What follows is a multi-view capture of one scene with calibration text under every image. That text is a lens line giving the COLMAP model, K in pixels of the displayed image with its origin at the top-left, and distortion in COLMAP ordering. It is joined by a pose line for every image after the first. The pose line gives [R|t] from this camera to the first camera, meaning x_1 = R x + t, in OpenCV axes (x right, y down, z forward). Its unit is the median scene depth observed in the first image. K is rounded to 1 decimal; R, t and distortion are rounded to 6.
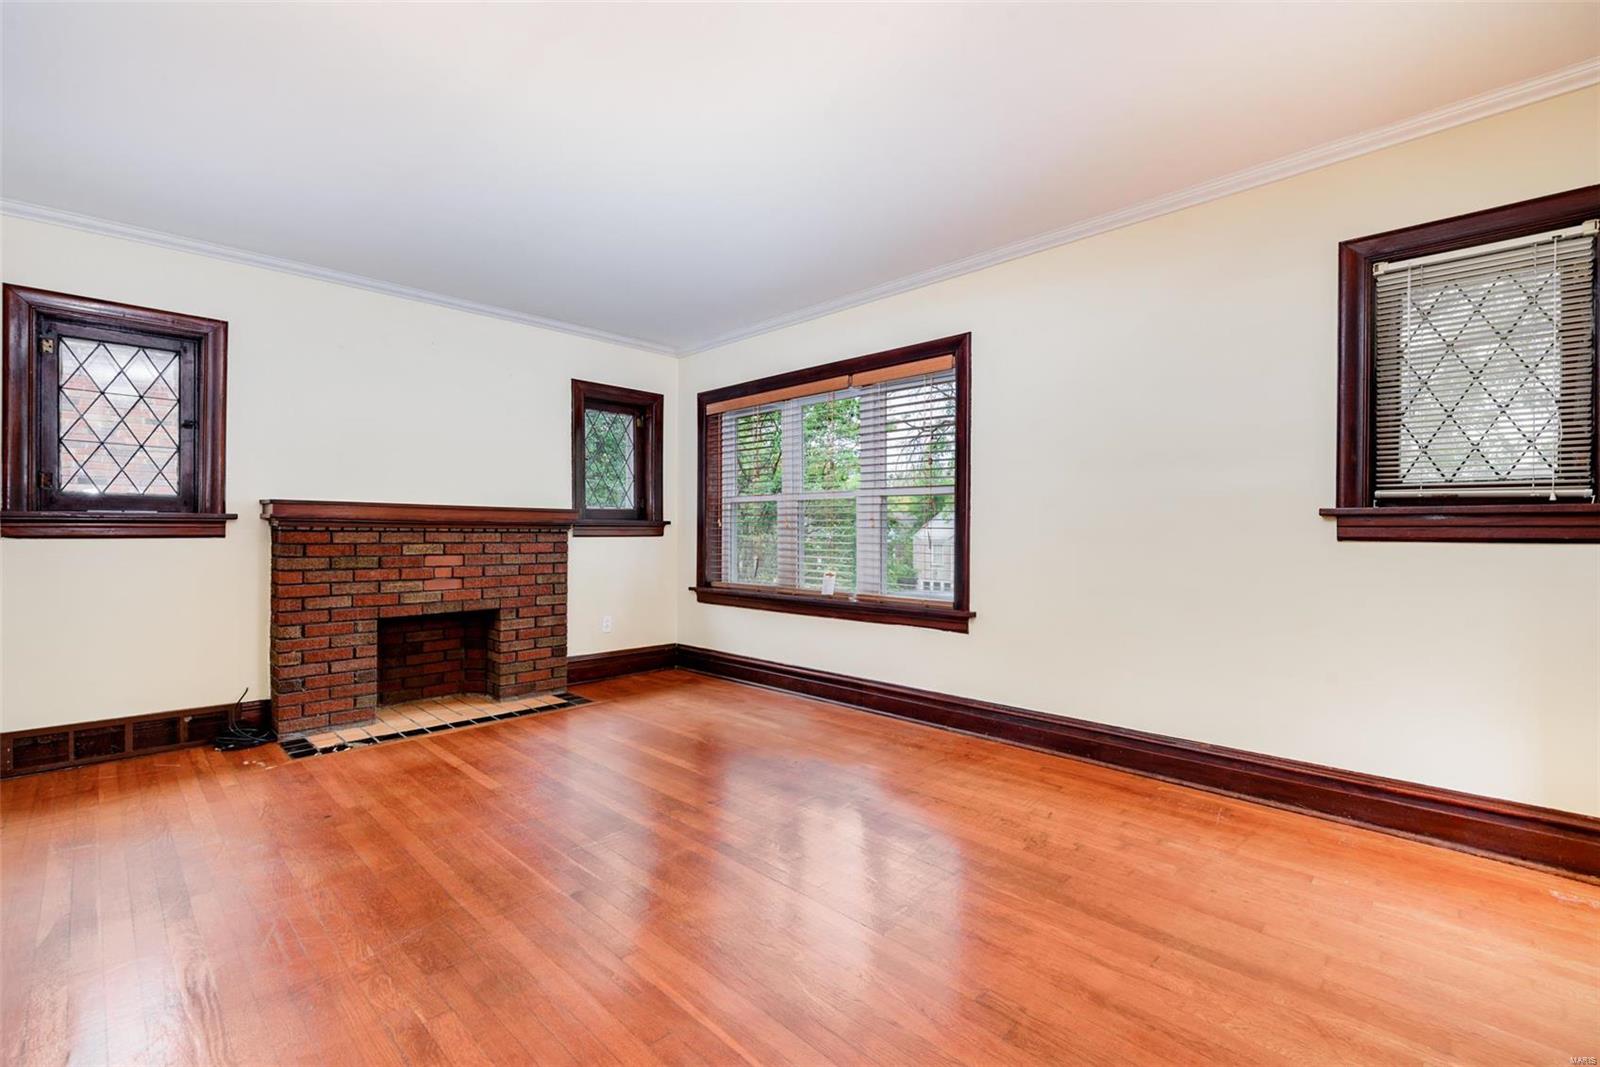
lens RADIAL K [[705.3, 0, 804.4], [0, 705.3, 528.3], [0, 0, 1]] dist [0.002117, -0.000183]
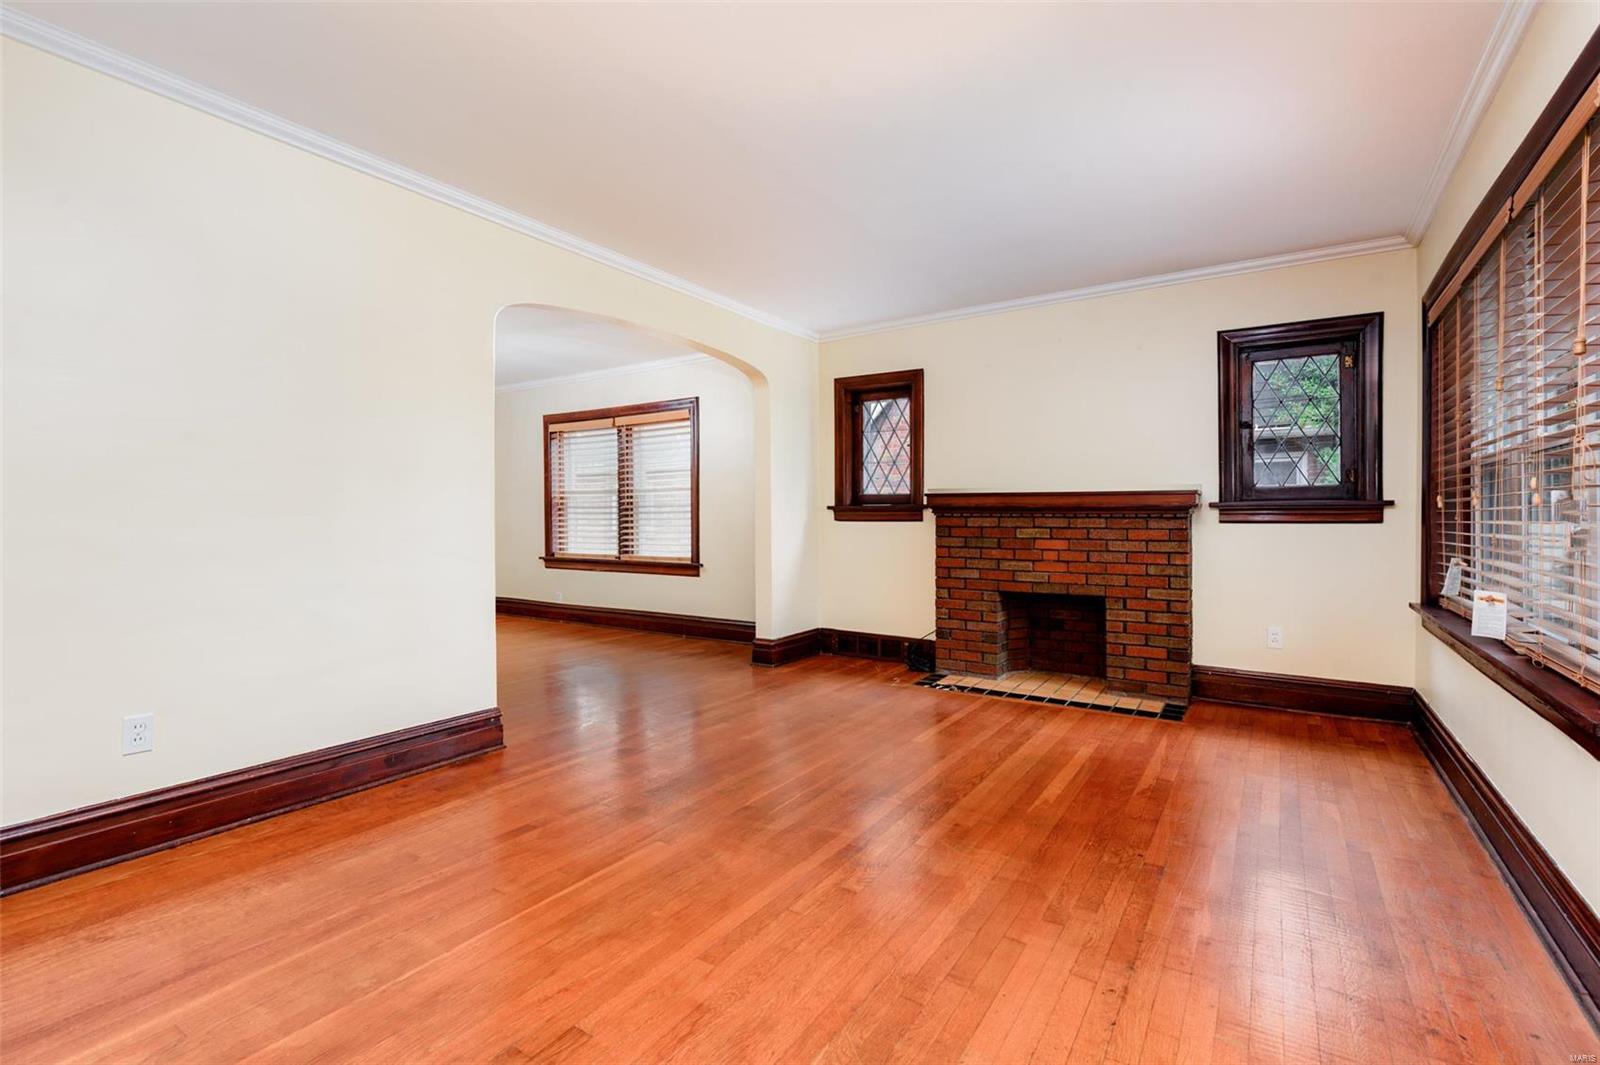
lens RADIAL K [[705.3, 0, 806.7], [0, 705.3, 528.3], [0, 0, 1]] dist [0.002117, -0.000183]
pose [[0.195501, 0.013124, -0.980616, 0.443417], [0.005931, 0.999876, 0.014564, 0.003832], [0.980686, -0.008663, 0.195399, 0.419975]]
